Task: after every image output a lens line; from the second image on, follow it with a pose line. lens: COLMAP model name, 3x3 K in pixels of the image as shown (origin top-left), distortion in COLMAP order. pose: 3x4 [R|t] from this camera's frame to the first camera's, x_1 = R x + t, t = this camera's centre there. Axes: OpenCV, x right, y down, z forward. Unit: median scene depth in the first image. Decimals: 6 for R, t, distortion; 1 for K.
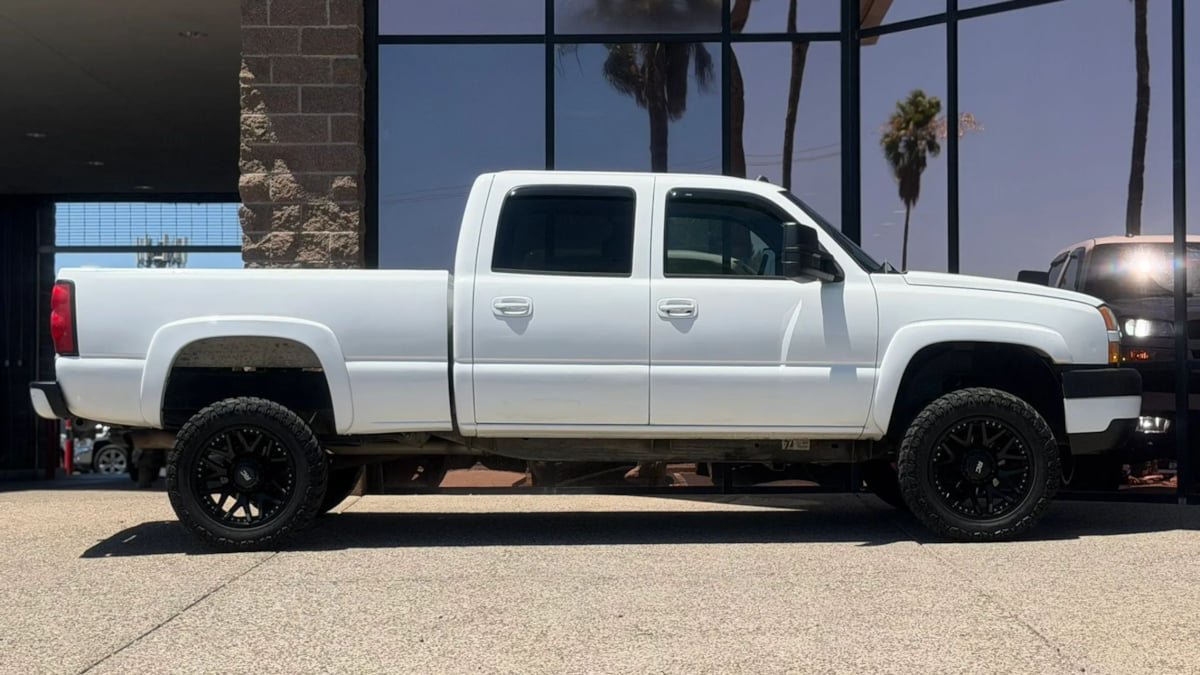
lens RADIAL K [[2133.8, 0, 597.7], [0, 2133.8, 335.6], [0, 0, 1]] dist [0.126100, 0.000000]
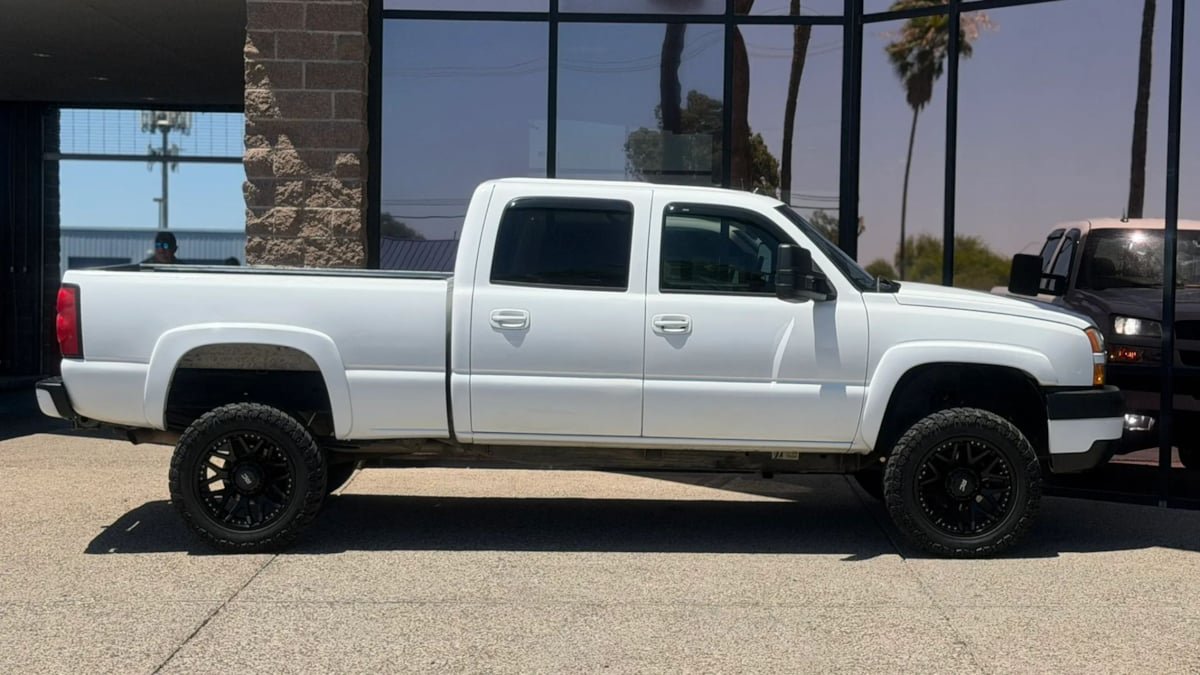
lens RADIAL K [[2133.8, 0, 603.8], [0, 2133.8, 349.9], [0, 0, 1]] dist [0.126100, 0.000000]
pose [[0.999804, 0.019743, 0.001262, 0.002973], [-0.019783, 0.997252, 0.071396, -0.056539], [0.000151, -0.071407, 0.997447, -0.012631]]
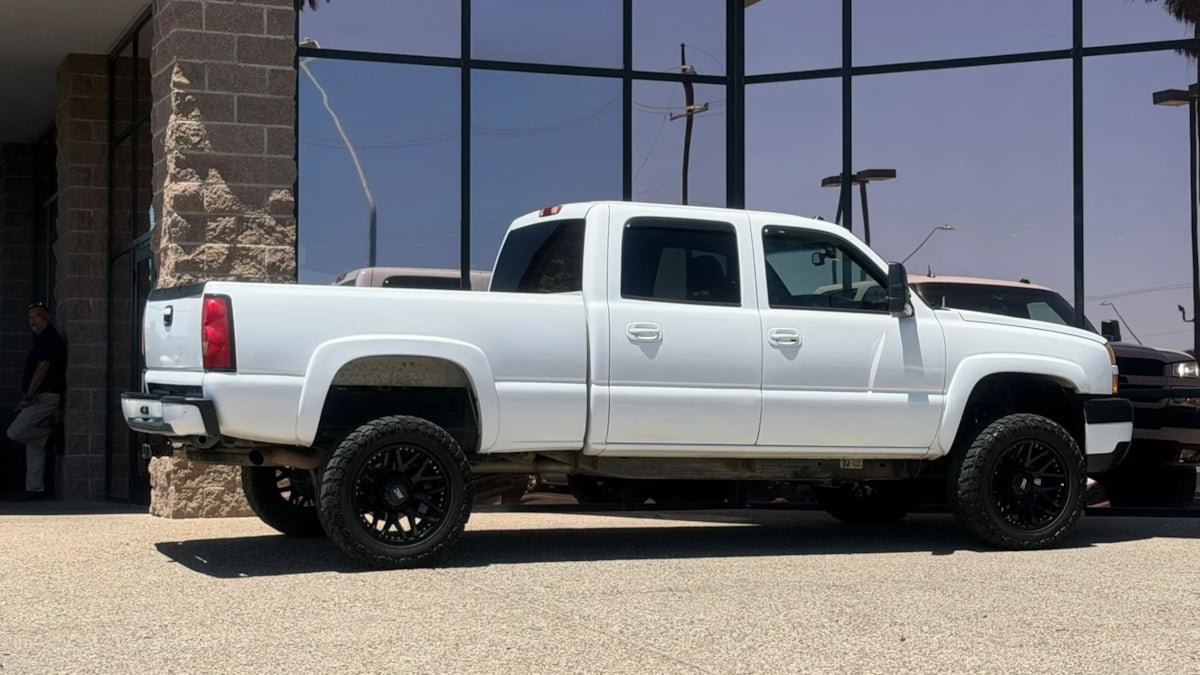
lens RADIAL K [[2233.1, 0, 611.8], [0, 2233.1, 342.1], [0, 0, 1]] dist [0.140872, 0.000000]
pose [[0.923840, 0.021979, 0.382147, -0.370291], [-0.020754, 0.999758, -0.007327, -0.000179], [-0.382215, -0.001162, 0.924073, -0.008225]]
